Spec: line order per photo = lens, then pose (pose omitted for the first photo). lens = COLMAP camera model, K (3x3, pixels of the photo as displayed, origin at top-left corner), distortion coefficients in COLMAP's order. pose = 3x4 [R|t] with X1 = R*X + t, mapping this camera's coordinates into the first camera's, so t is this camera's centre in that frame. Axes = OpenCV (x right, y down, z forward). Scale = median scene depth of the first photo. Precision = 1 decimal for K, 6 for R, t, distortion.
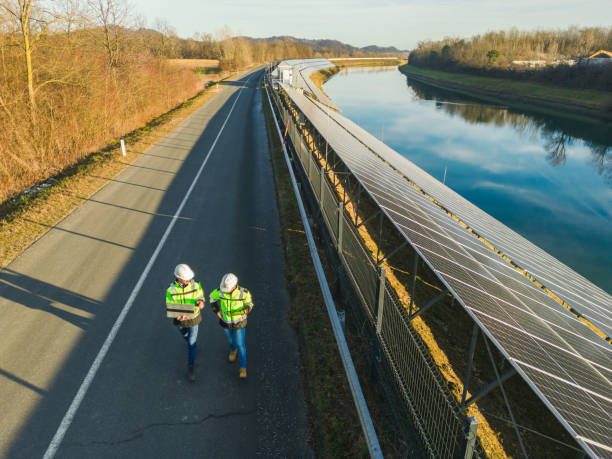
lens RADIAL K [[425.5, 0, 306.0], [0, 425.5, 229.5], [0, 0, 1]] dist [0.041980, -0.022340]
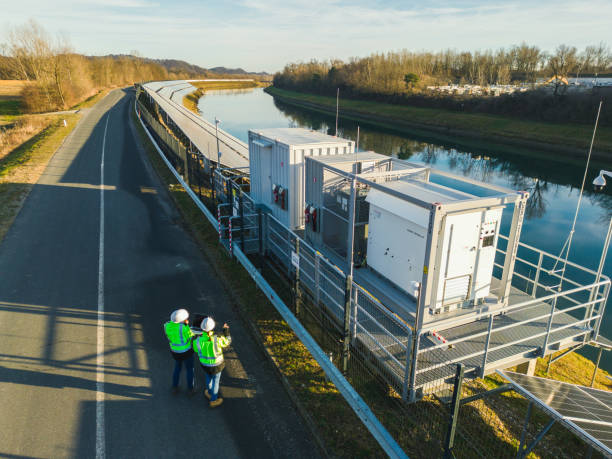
lens RADIAL K [[425.5, 0, 306.0], [0, 425.5, 229.5], [0, 0, 1]] dist [0.041980, -0.022340]
pose [[0.945197, -0.104144, 0.309446, -0.031144], [0.117430, 0.992777, -0.024568, -0.087830], [-0.304652, 0.059560, 0.950600, 0.212091]]
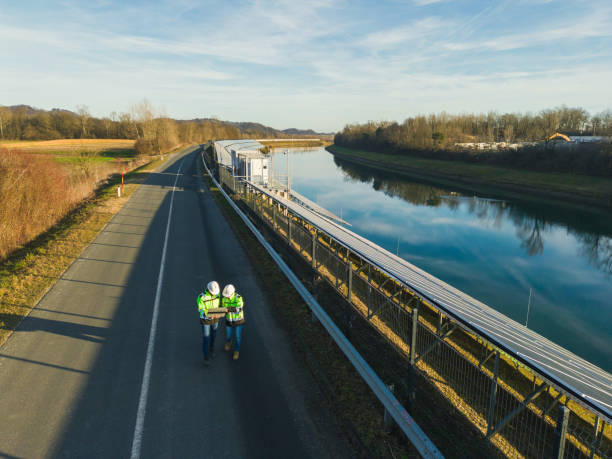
lens RADIAL K [[425.5, 0, 306.0], [0, 425.5, 229.5], [0, 0, 1]] dist [0.041980, -0.022340]
pose [[0.984499, -0.031653, 0.172509, -0.019317], [0.060794, 0.984189, -0.166363, -0.044722], [-0.164516, 0.174272, 0.970857, 0.113417]]
